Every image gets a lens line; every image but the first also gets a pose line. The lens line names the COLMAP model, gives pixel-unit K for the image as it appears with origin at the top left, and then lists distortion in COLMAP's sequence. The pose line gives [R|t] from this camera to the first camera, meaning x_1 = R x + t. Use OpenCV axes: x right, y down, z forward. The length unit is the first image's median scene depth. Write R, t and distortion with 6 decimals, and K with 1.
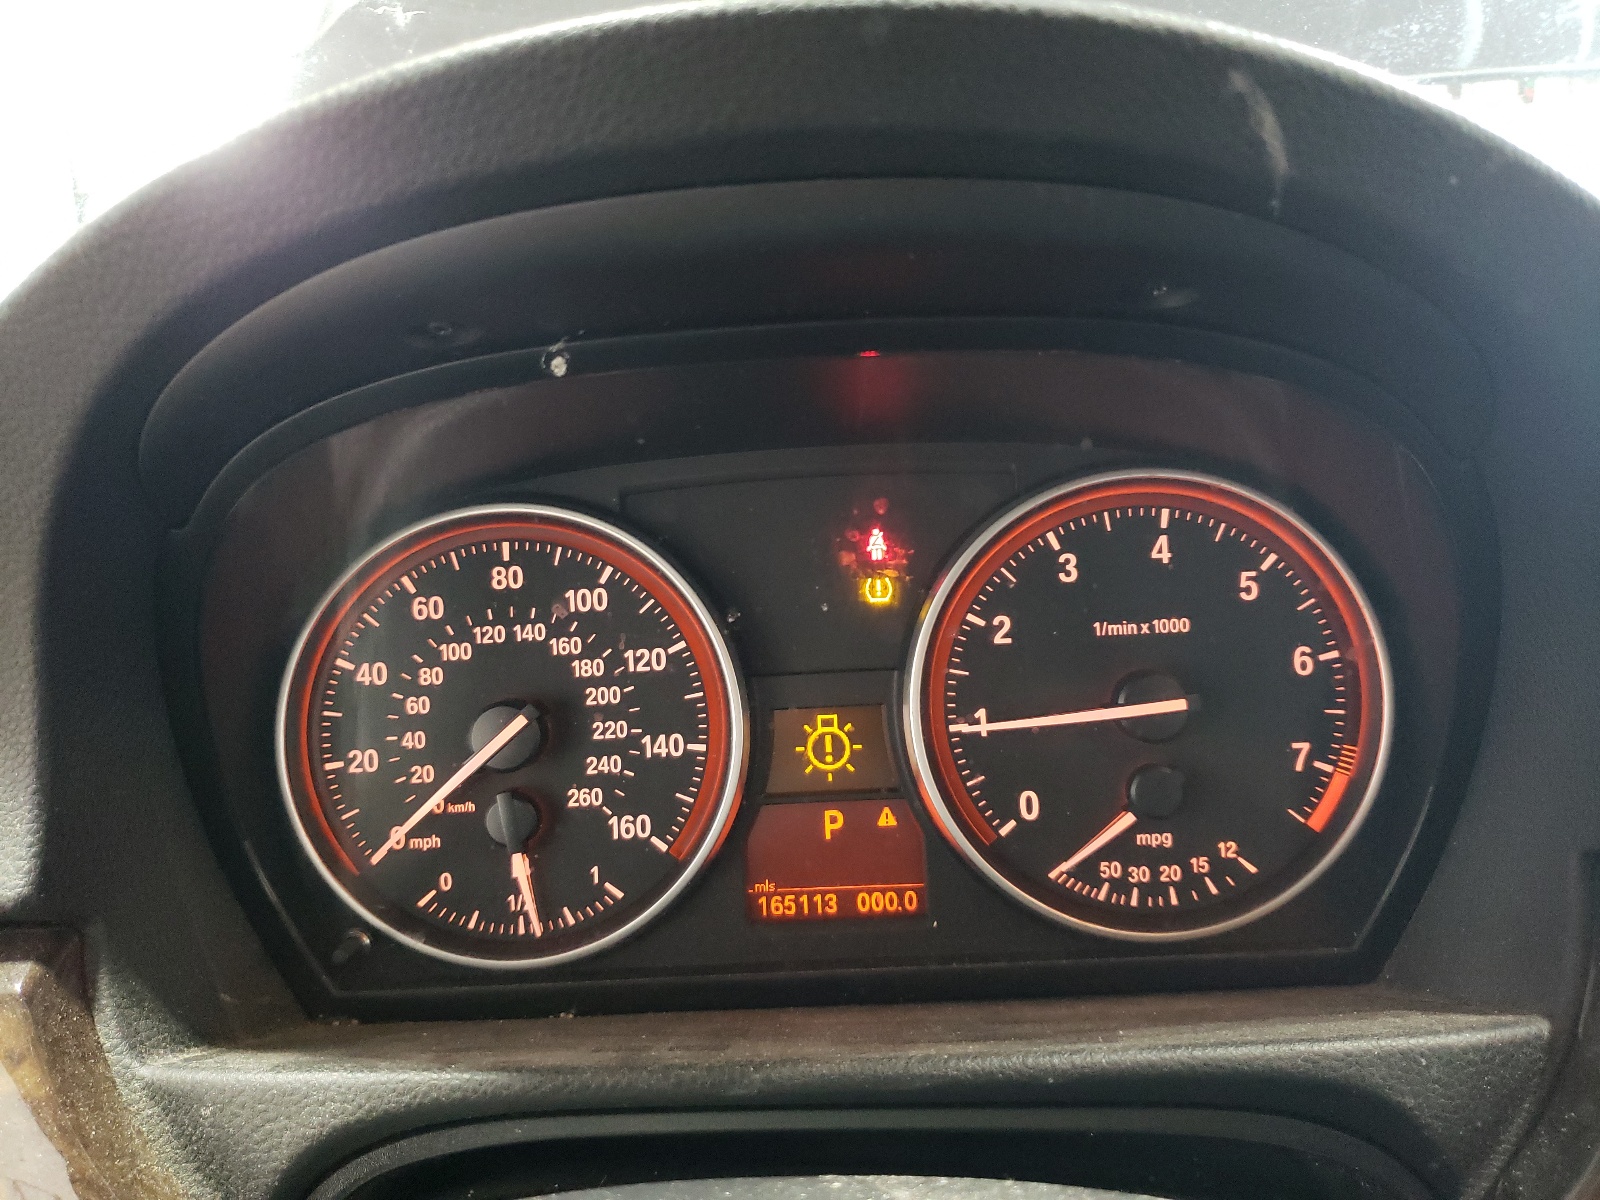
lens RADIAL K [[1221.4, 0, 801.1], [0, 1221.4, 601.0], [0, 0, 1]] dist [0.001441, 0.000494]
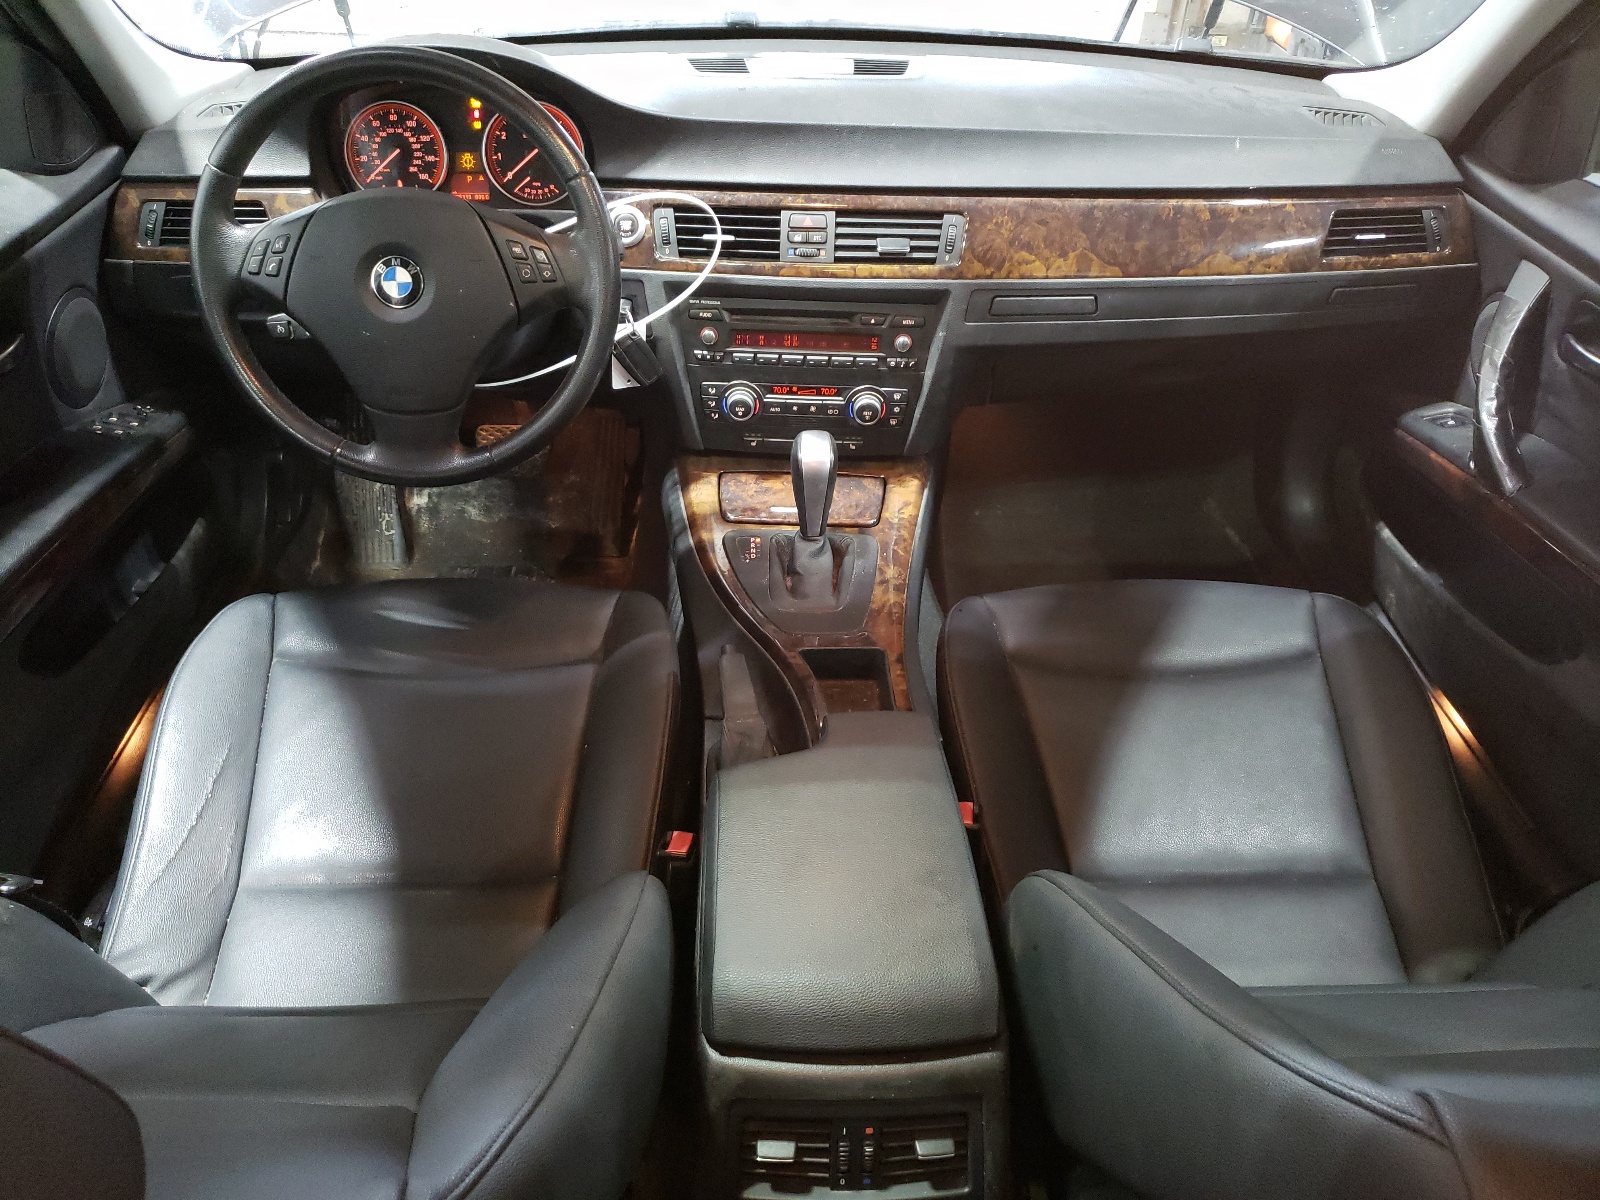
lens RADIAL K [[1221.4, 0, 796.1], [0, 1221.4, 600.7], [0, 0, 1]] dist [0.001441, 0.000494]
pose [[0.994933, 0.014850, 0.099440, 0.837901], [-0.048307, 0.938002, 0.343247, 0.034587], [-0.088177, -0.346311, 0.933966, -4.056070]]
